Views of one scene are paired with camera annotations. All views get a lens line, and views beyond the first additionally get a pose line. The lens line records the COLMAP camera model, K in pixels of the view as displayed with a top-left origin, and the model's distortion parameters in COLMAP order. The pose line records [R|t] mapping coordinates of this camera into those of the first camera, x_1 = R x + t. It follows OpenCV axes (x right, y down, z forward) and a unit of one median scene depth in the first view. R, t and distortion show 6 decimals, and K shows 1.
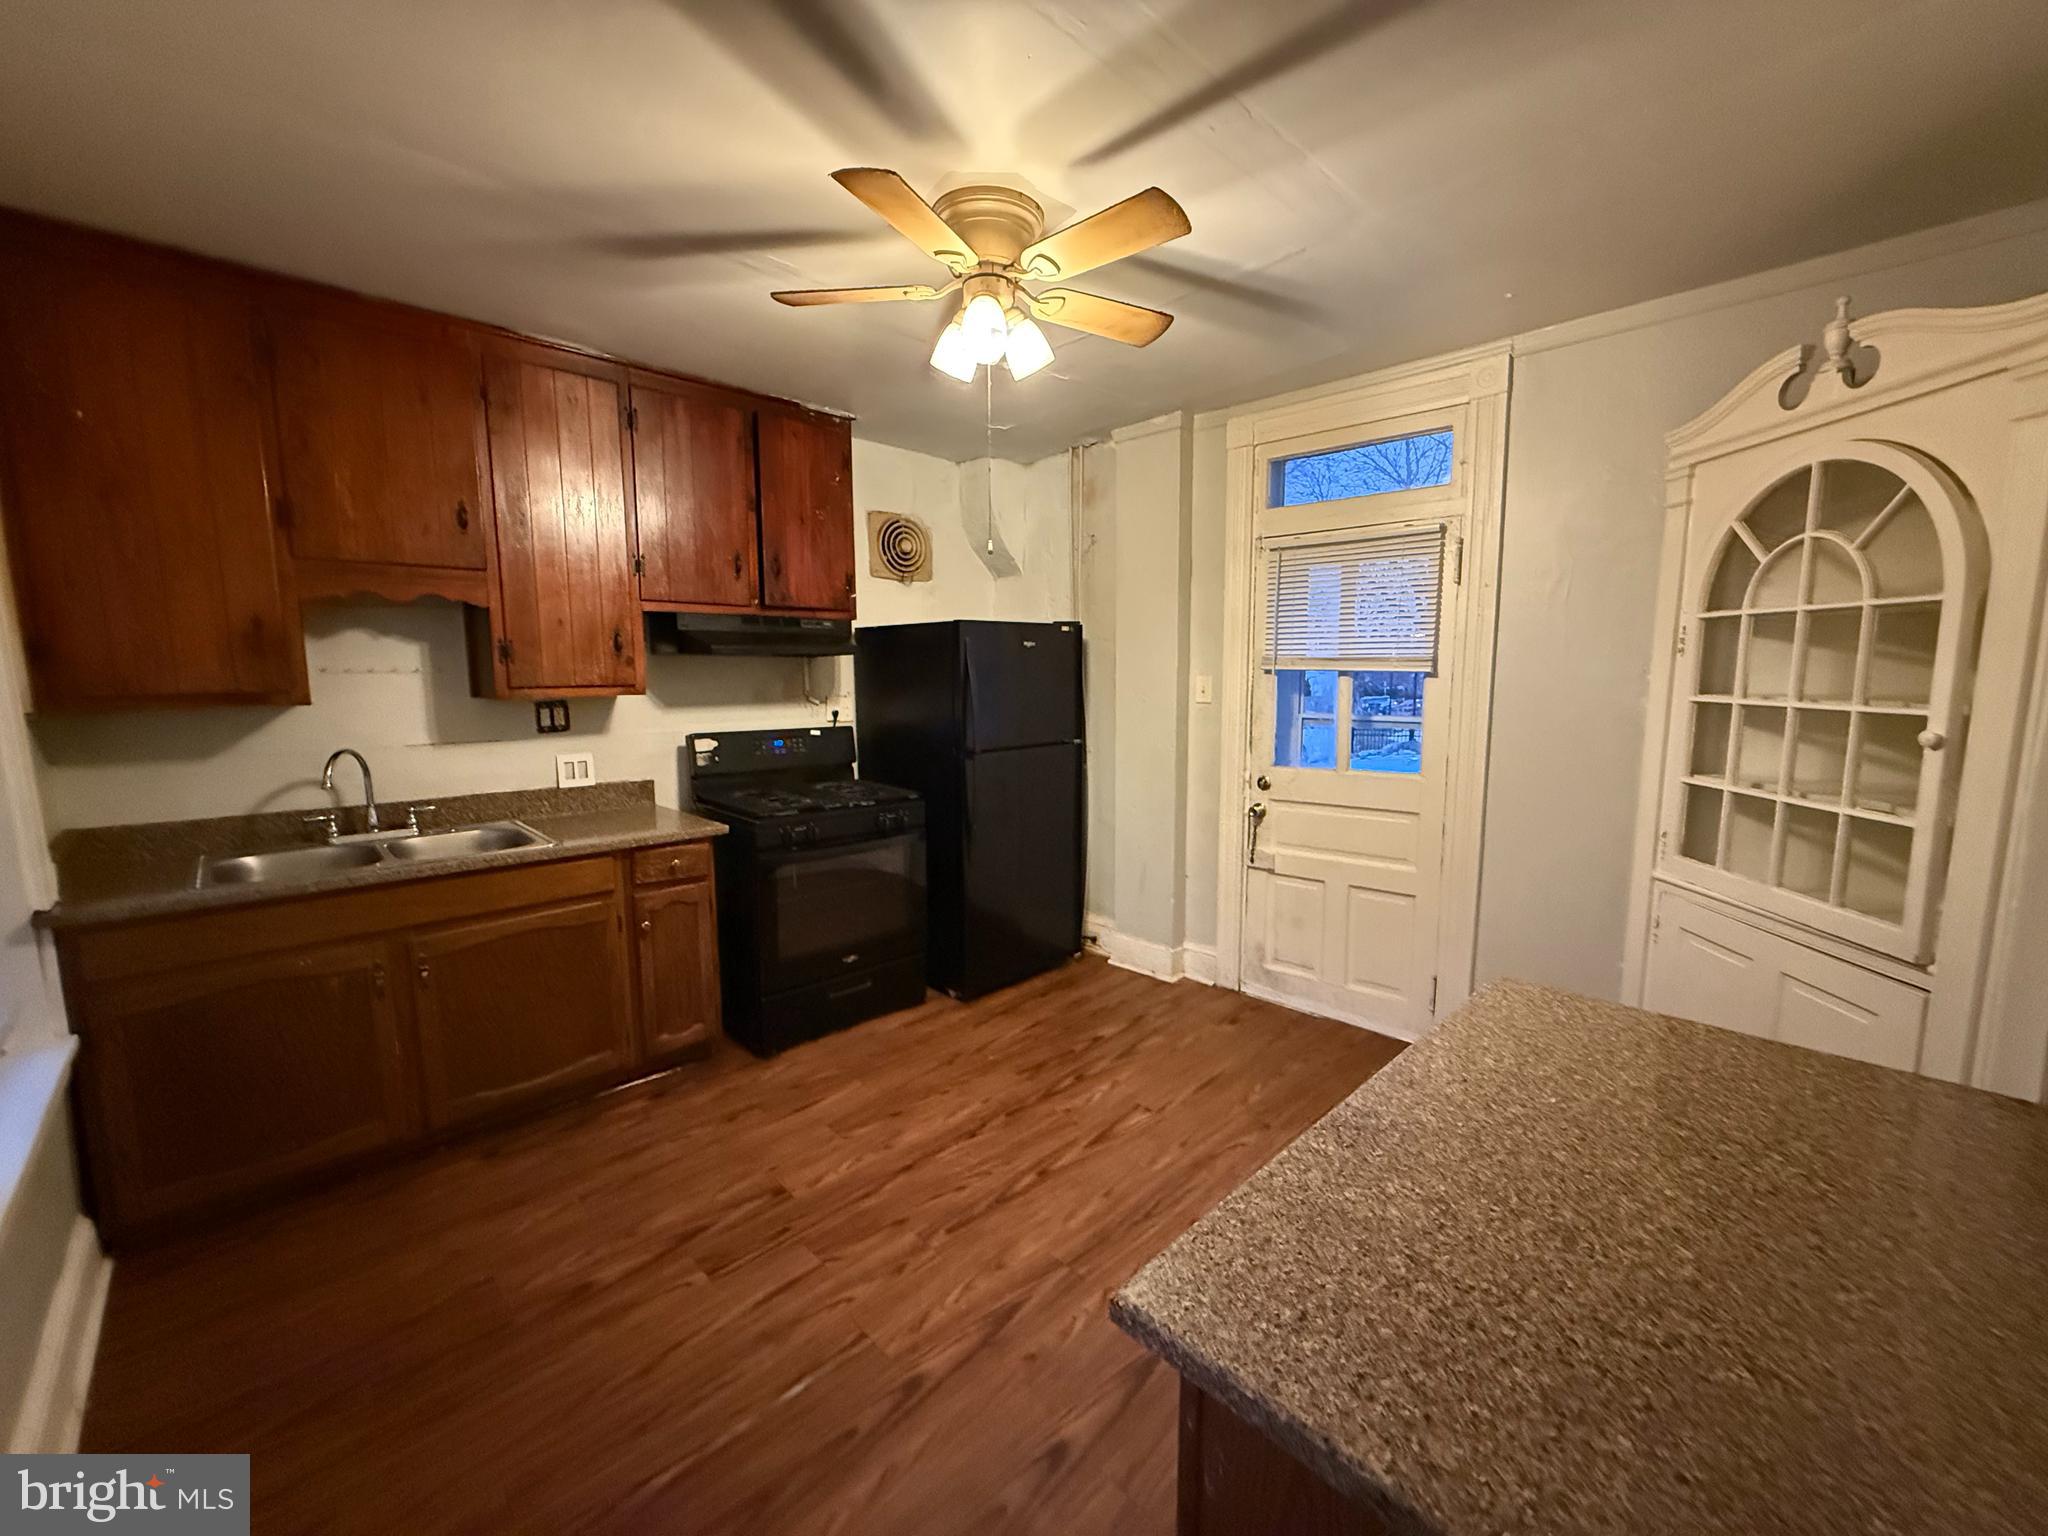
lens RADIAL K [[814.5, 0, 1025.5], [0, 814.5, 772.0], [0, 0, 1]] dist [-0.001748, 0.000187]
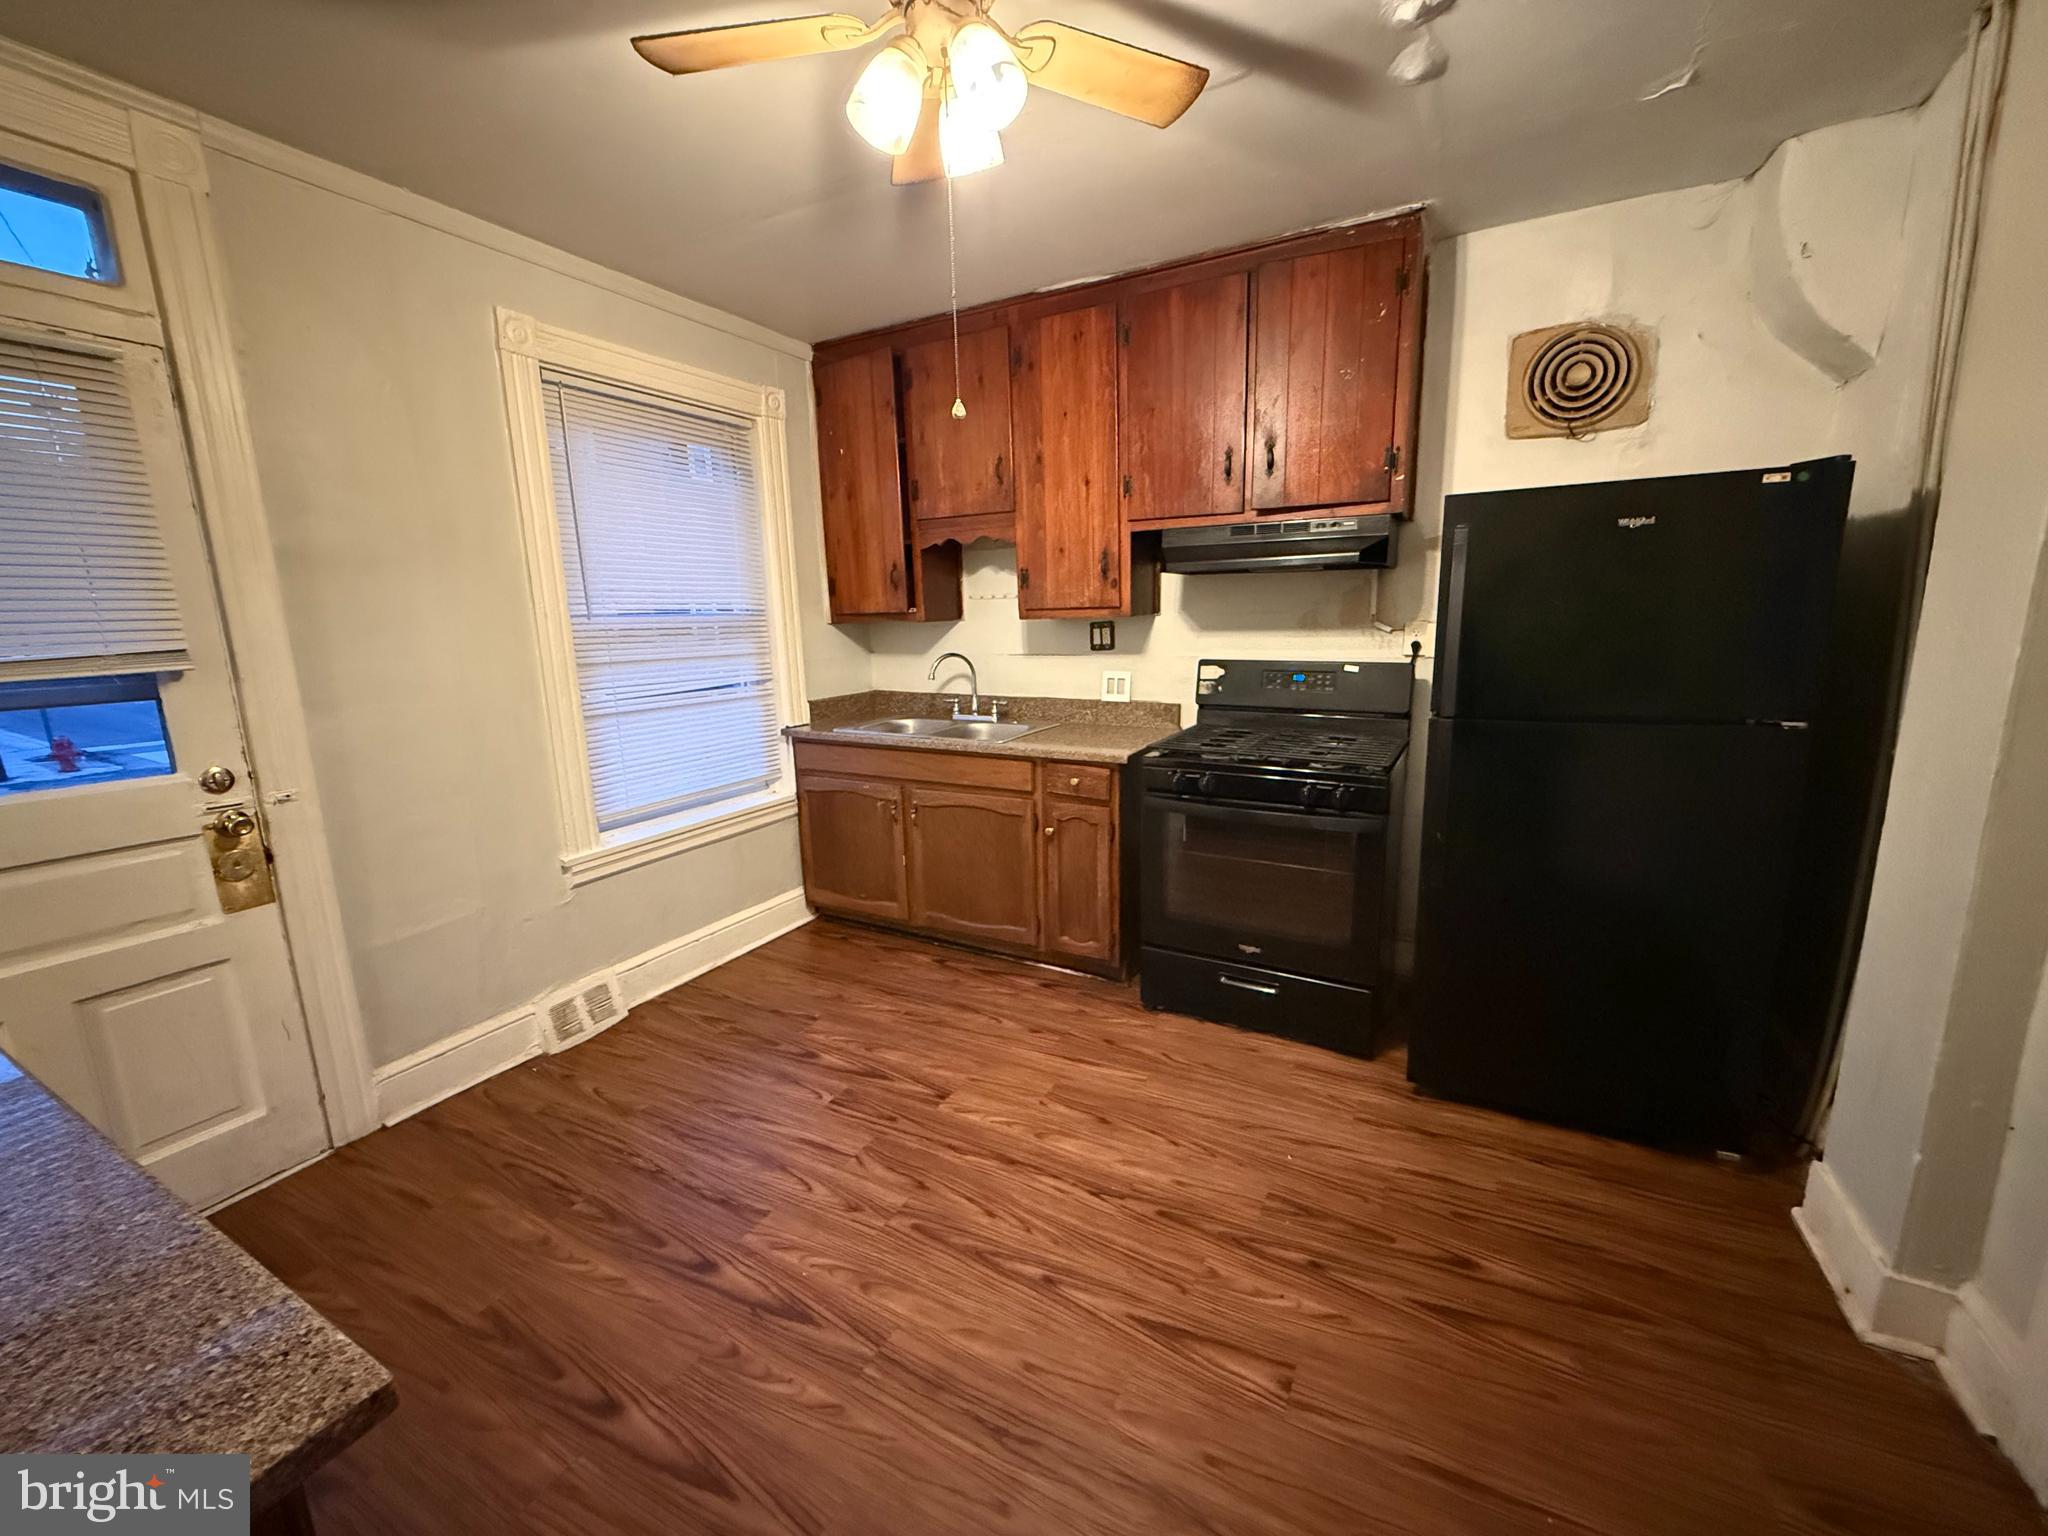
lens RADIAL K [[814.5, 0, 1025.5], [0, 814.5, 772.0], [0, 0, 1]] dist [-0.001748, 0.000187]
pose [[0.292854, 0.183689, -0.938347, 0.514714], [-0.099397, 0.981905, 0.161194, -0.059429], [0.950977, 0.046063, 0.305812, 0.616063]]
